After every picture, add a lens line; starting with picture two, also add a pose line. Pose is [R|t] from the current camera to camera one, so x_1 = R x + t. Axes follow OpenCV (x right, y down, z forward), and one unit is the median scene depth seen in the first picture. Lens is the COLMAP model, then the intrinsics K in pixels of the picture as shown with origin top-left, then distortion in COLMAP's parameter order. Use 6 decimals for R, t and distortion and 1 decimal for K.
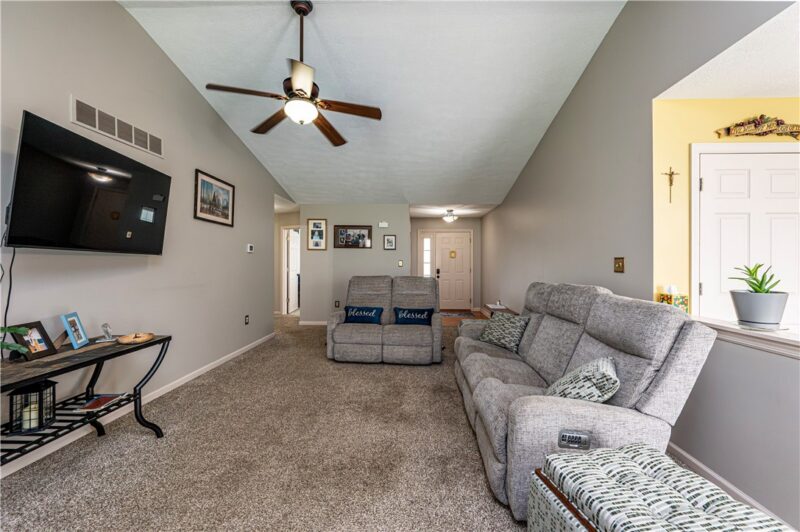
lens RADIAL K [[318.7, 0, 400.7], [0, 318.7, 257.0], [0, 0, 1]] dist [-0.000018, -0.000074]
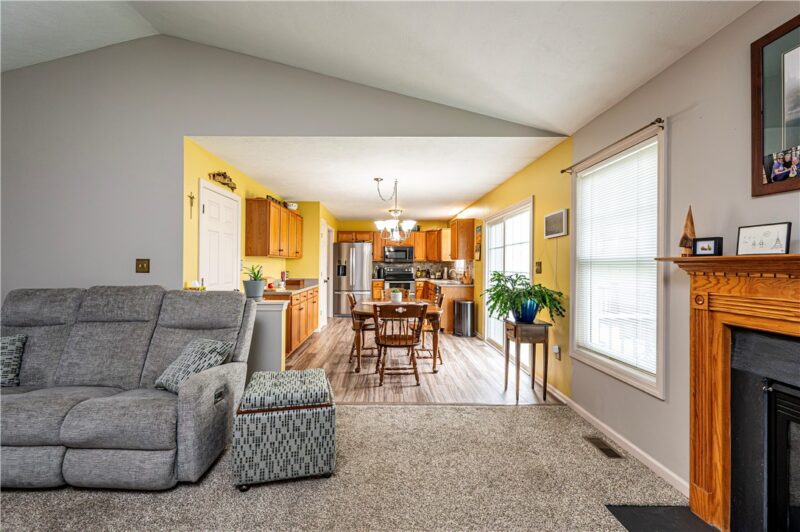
lens RADIAL K [[342.2, 0, 400.0], [0, 342.2, 266.0], [0, 0, 1]] dist [-0.000668, -0.000255]
pose [[-0.076592, -0.005005, 0.997050, -0.639583], [-0.021779, 0.999757, 0.003345, 0.002410], [-0.996825, -0.021459, -0.076683, 0.236185]]
